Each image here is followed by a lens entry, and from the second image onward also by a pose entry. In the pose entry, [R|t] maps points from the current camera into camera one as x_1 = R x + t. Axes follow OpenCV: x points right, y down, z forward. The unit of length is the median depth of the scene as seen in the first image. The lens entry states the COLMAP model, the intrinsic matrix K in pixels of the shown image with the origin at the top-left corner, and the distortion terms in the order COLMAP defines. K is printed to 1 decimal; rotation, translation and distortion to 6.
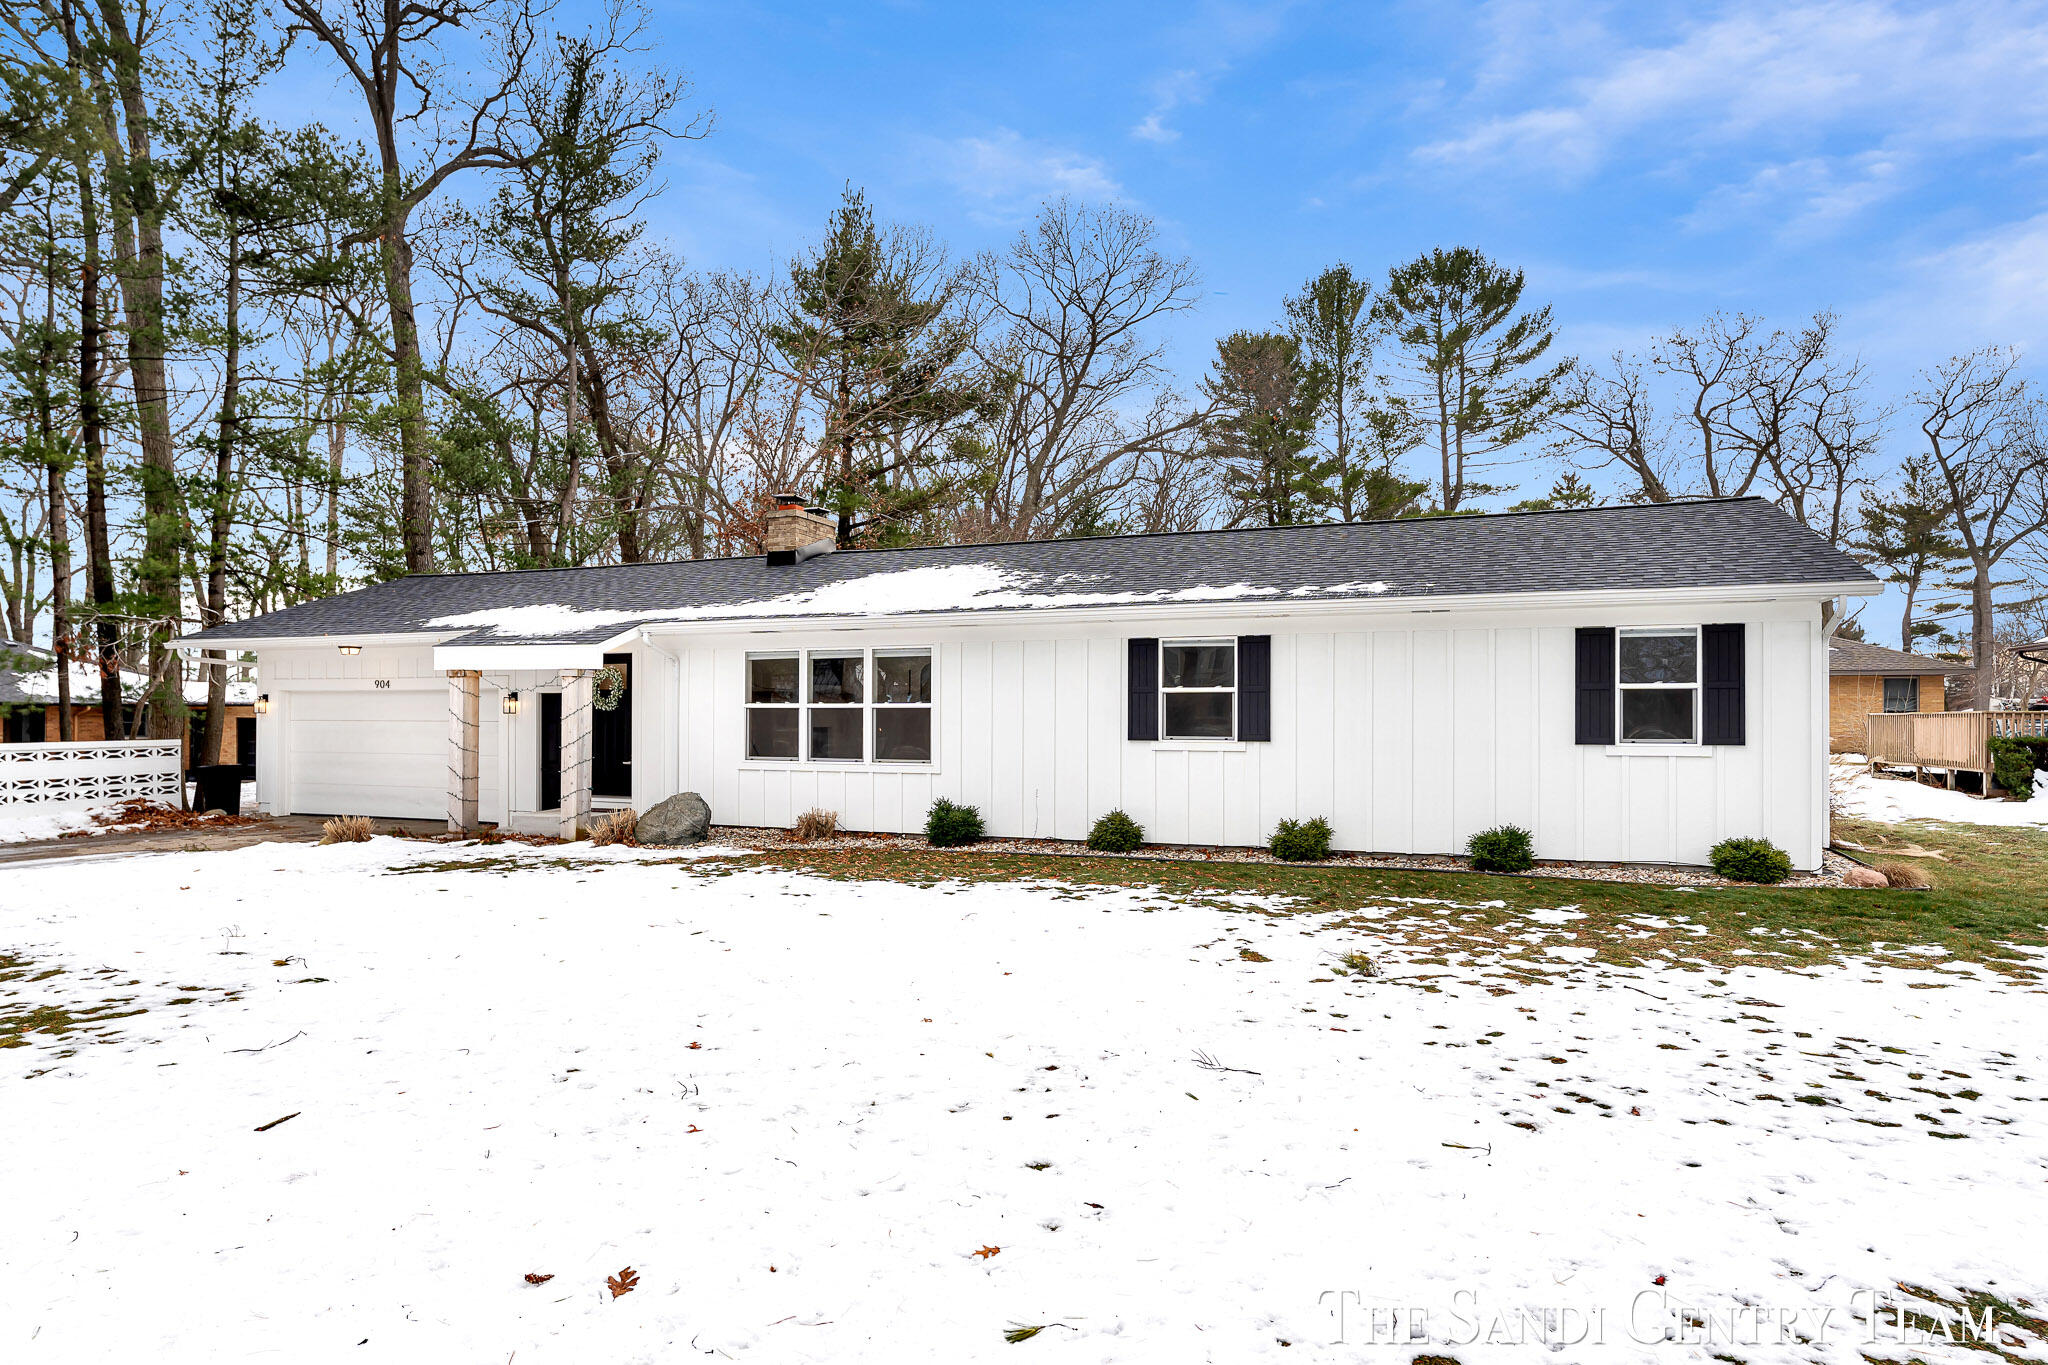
lens RADIAL K [[1155.3, 0, 1031.6], [0, 1155.3, 693.7], [0, 0, 1]] dist [-0.004372, -0.000202]
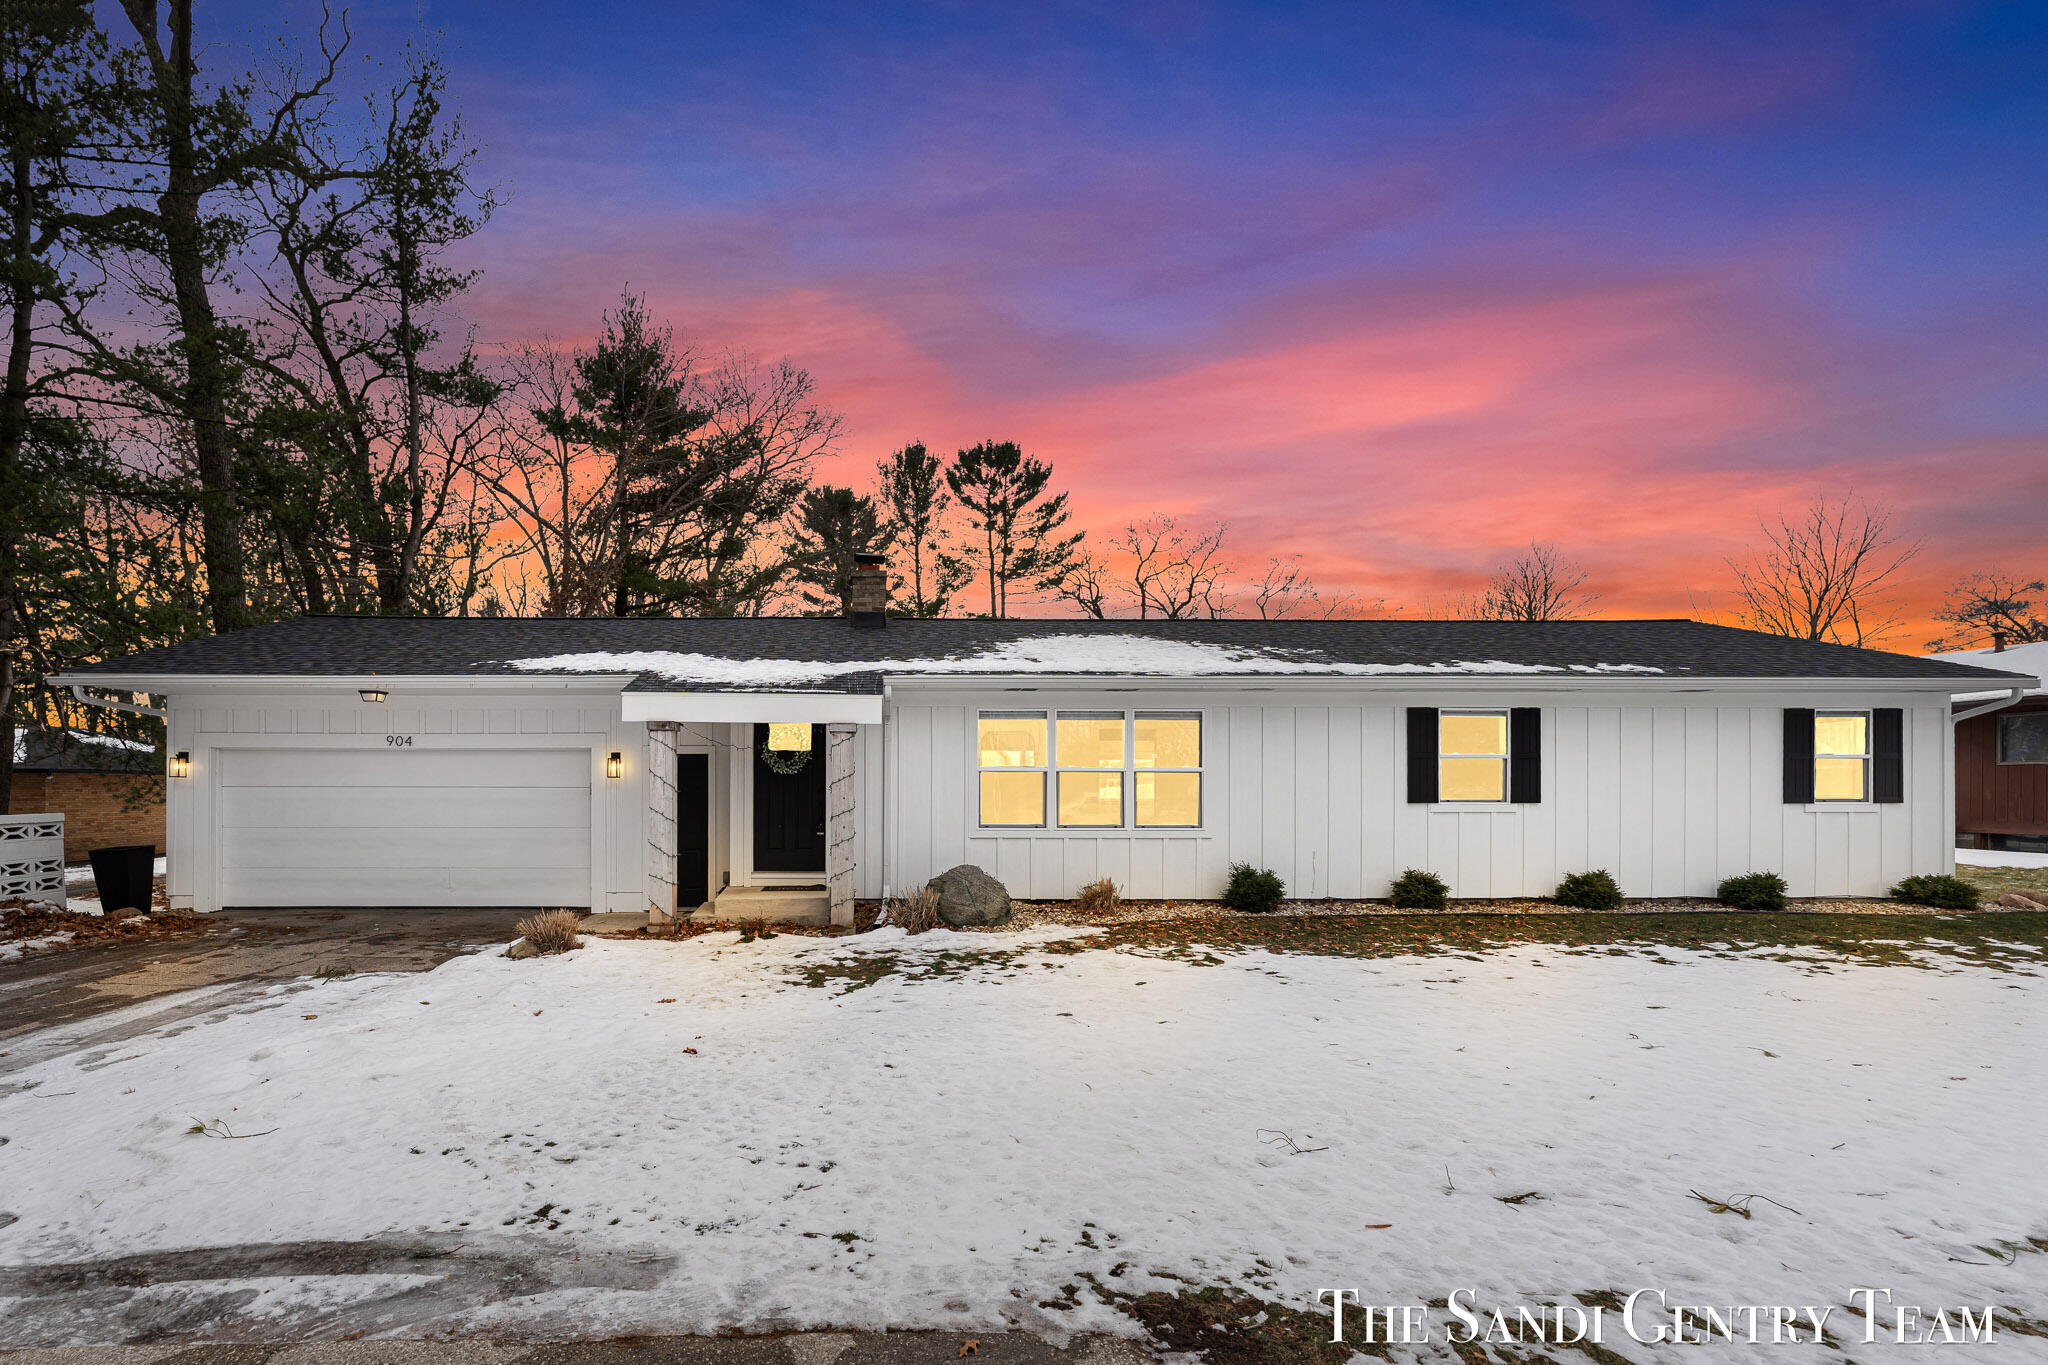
lens RADIAL K [[889.5, 0, 931.1], [0, 889.5, 774.9], [0, 0, 1]] dist [-0.002920, 0.000693]
pose [[0.926479, 0.005335, 0.376309, -0.551859], [-0.007032, 0.999970, 0.003136, 0.013087], [-0.376281, -0.005552, 0.926489, 0.354931]]
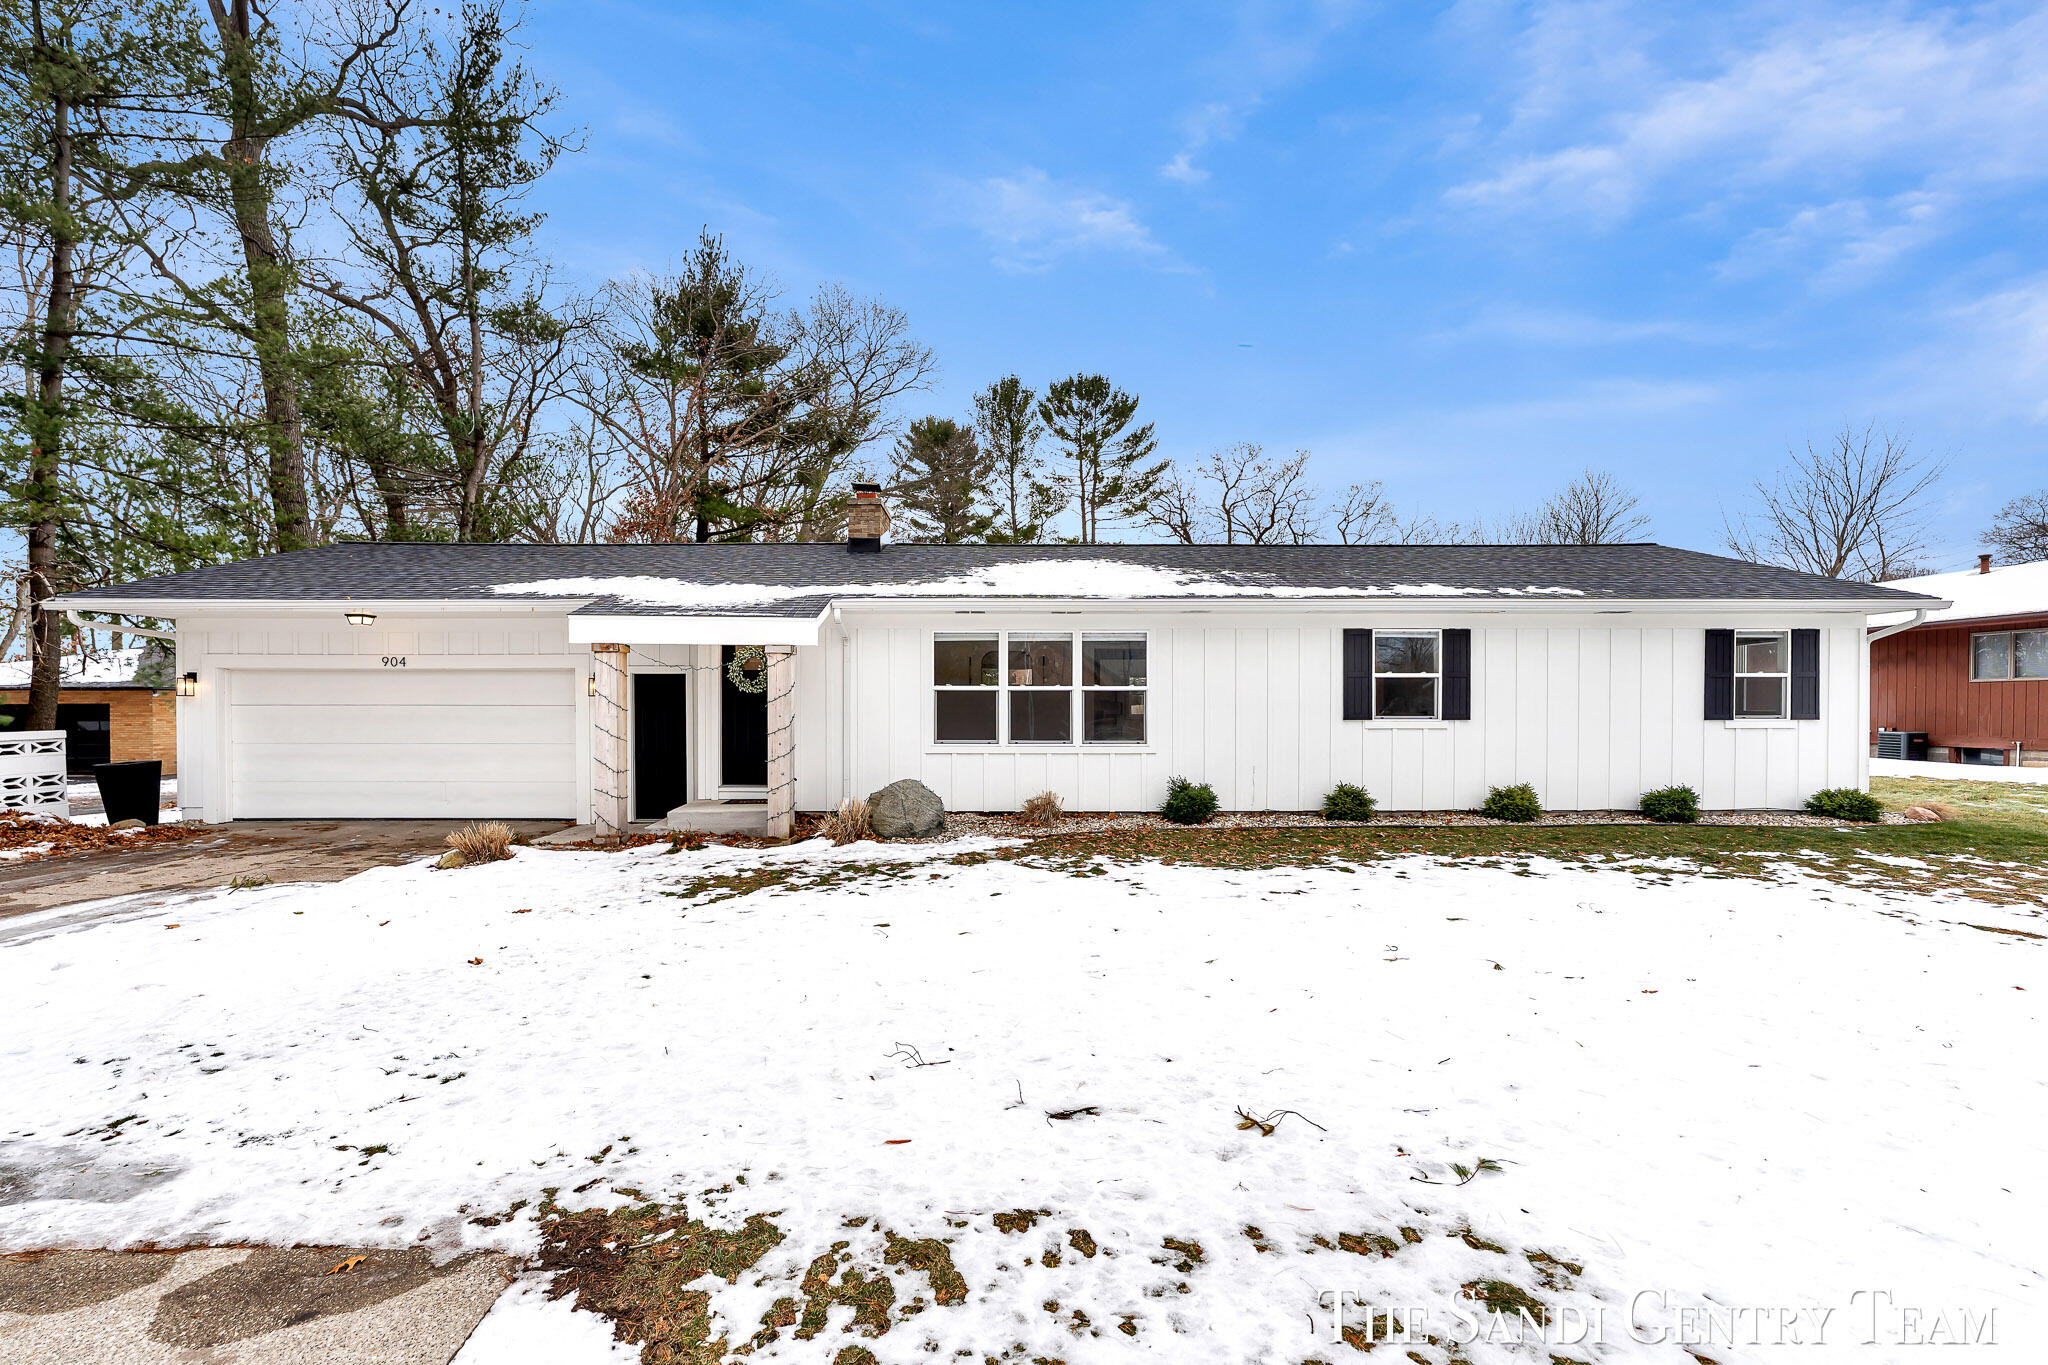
lens RADIAL K [[836.2, 0, 1038.1], [0, 836.2, 702.5], [0, 0, 1]] dist [-0.002233, -0.000297]
pose [[0.929171, -0.000748, 0.369649, -0.426827], [-0.006085, 0.999831, 0.017320, 0.009884], [-0.369600, -0.018342, 0.929010, 0.313626]]
